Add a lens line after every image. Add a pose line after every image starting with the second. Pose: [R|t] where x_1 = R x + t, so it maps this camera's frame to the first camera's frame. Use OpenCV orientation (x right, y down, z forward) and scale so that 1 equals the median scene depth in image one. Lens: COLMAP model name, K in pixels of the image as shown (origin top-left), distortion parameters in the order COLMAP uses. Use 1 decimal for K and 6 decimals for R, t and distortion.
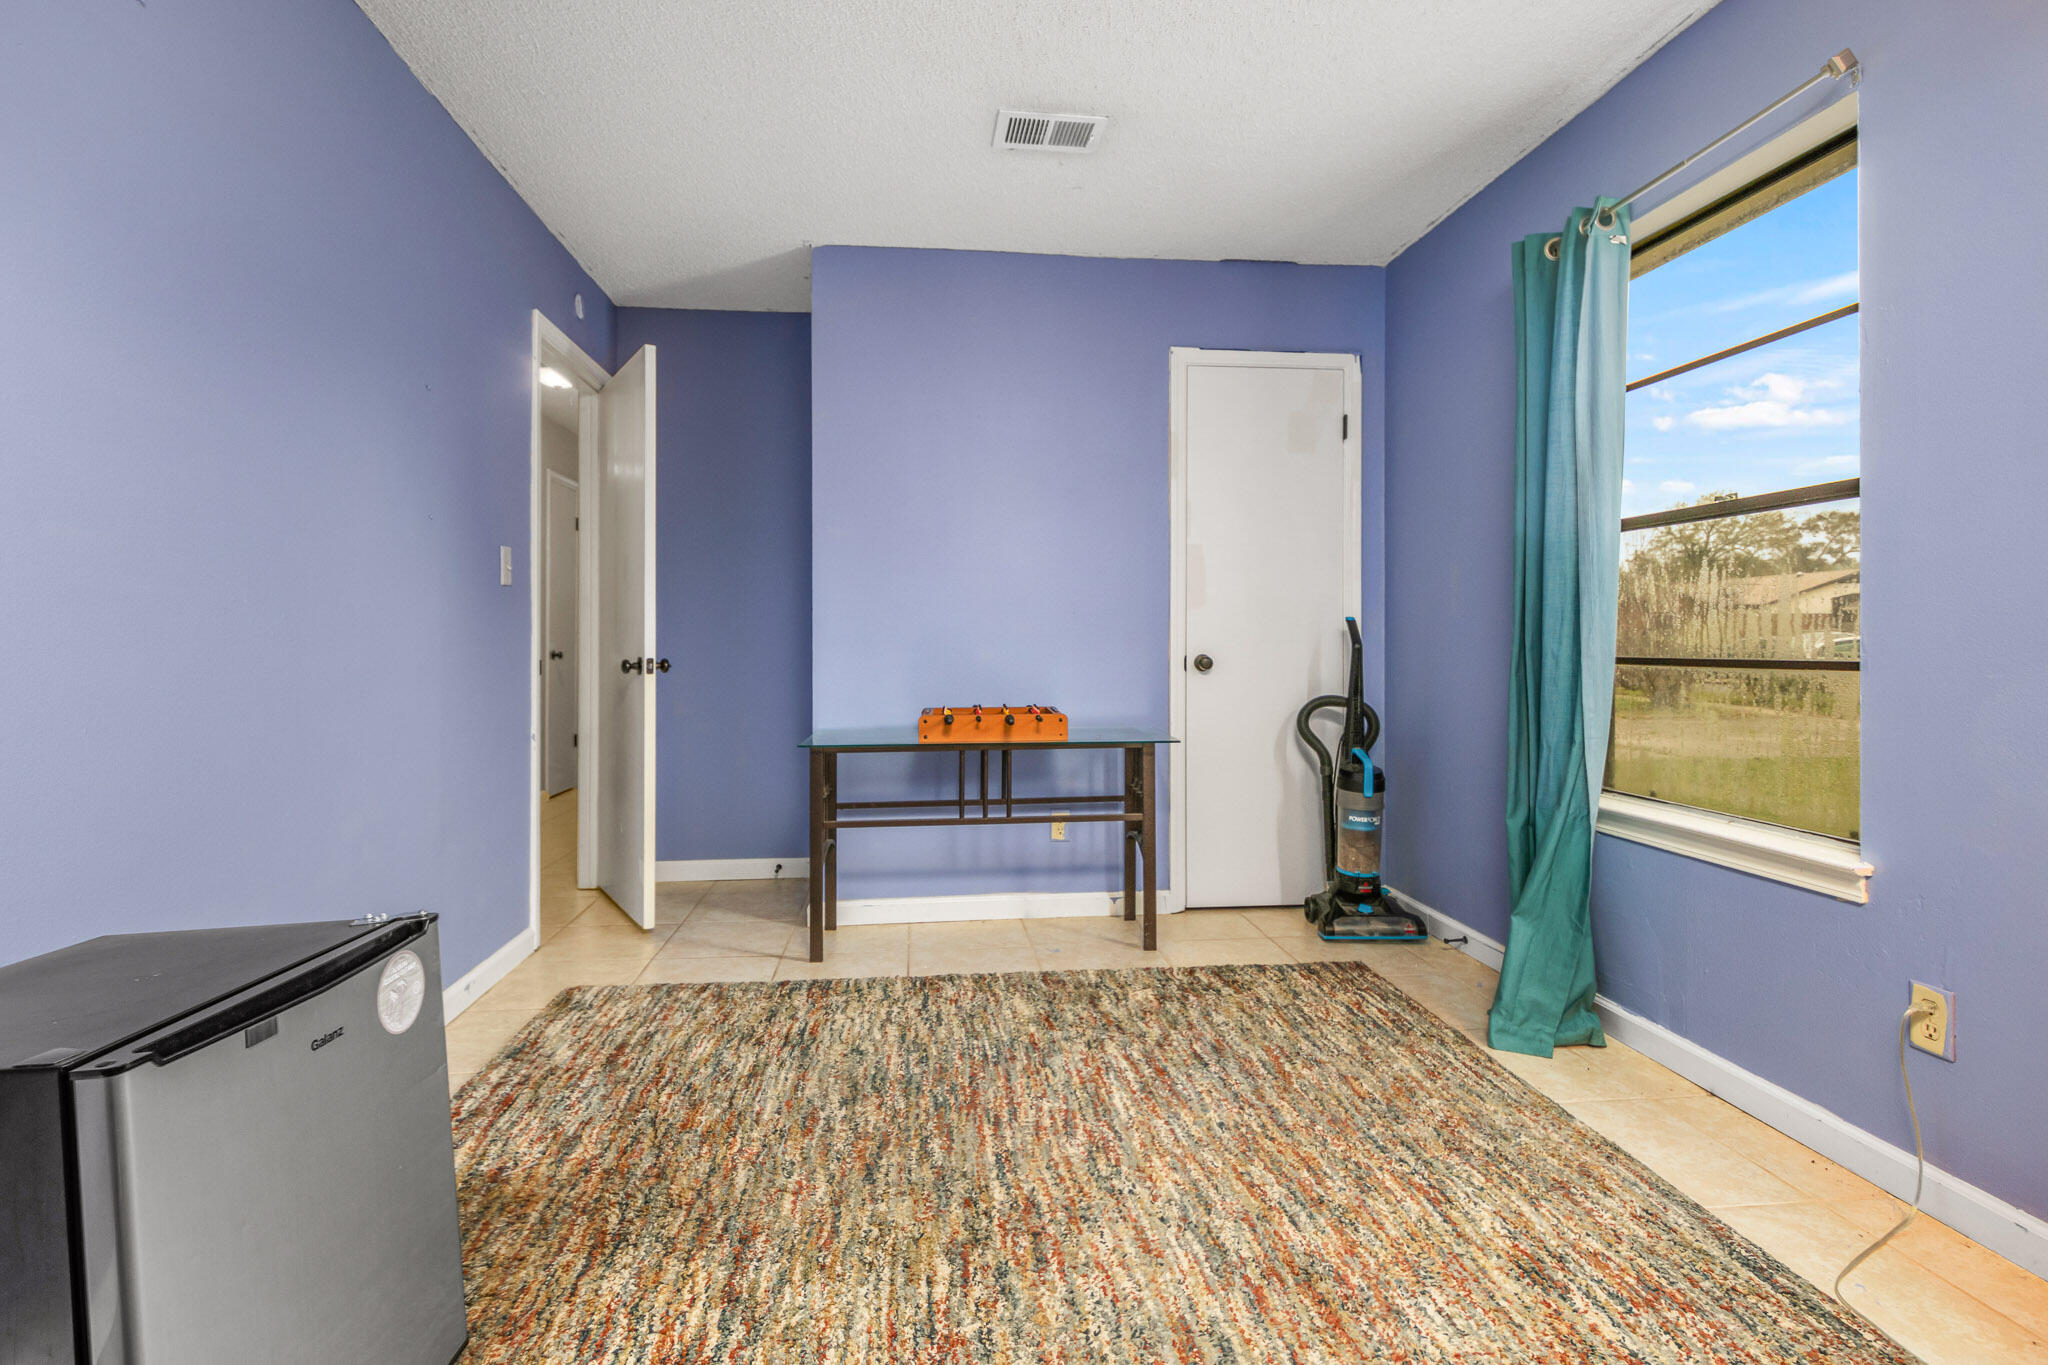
lens RADIAL K [[990.1, 0, 1016.2], [0, 990.1, 670.6], [0, 0, 1]] dist [0.003292, 0.000307]
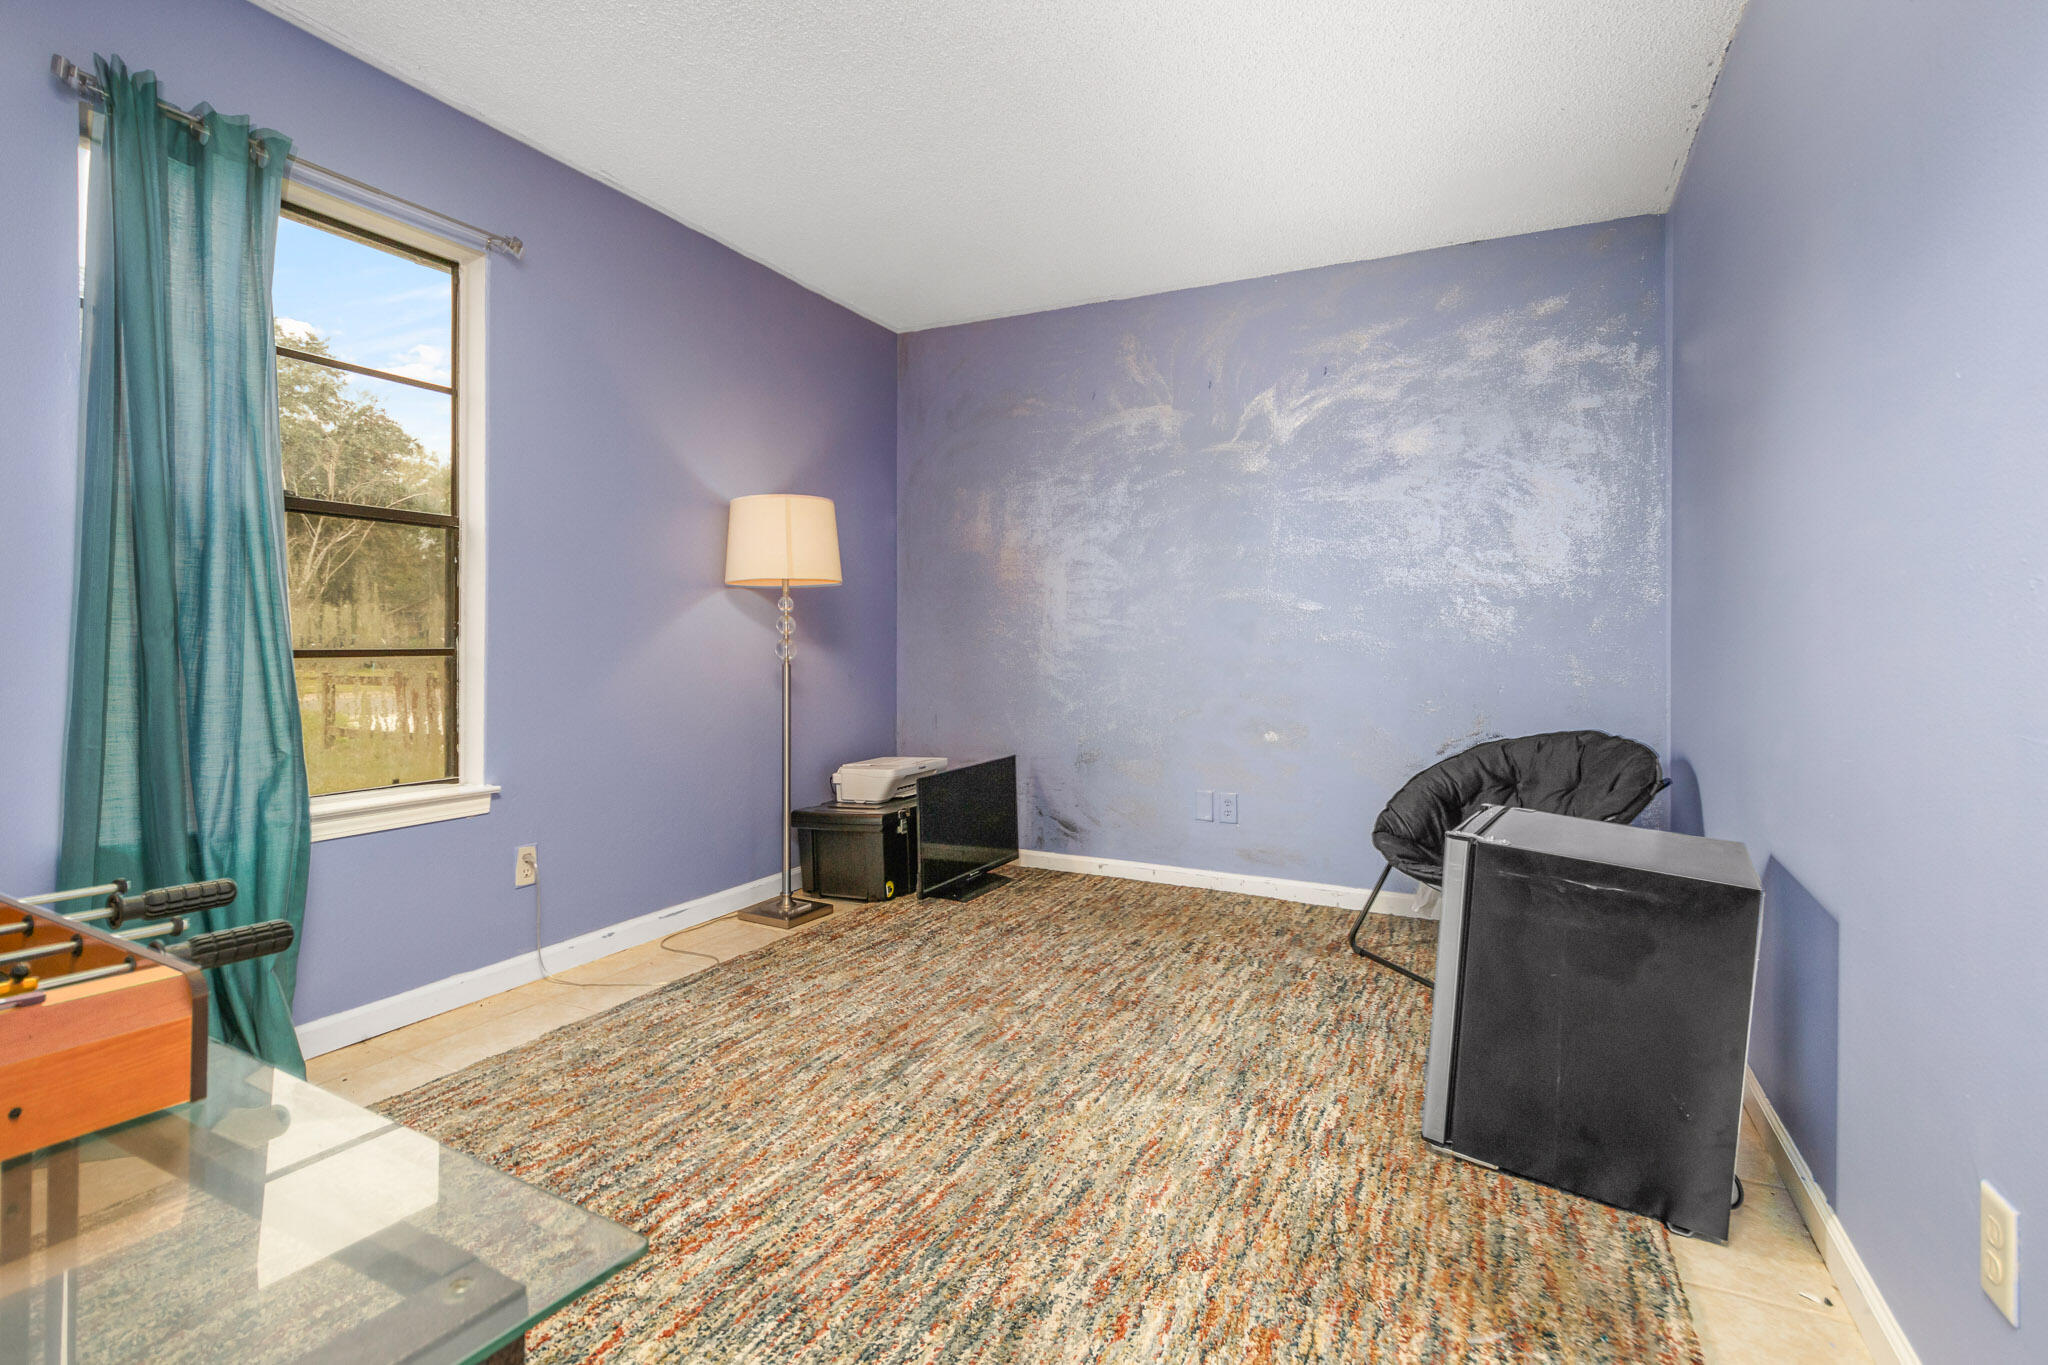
lens RADIAL K [[990.1, 0, 1016.9], [0, 990.1, 665.8], [0, 0, 1]] dist [0.003292, 0.000307]
pose [[-0.843658, -0.016614, 0.536623, -0.621596], [0.011400, 0.998741, 0.048843, -0.047184], [-0.536759, 0.047324, -0.842407, 1.882576]]
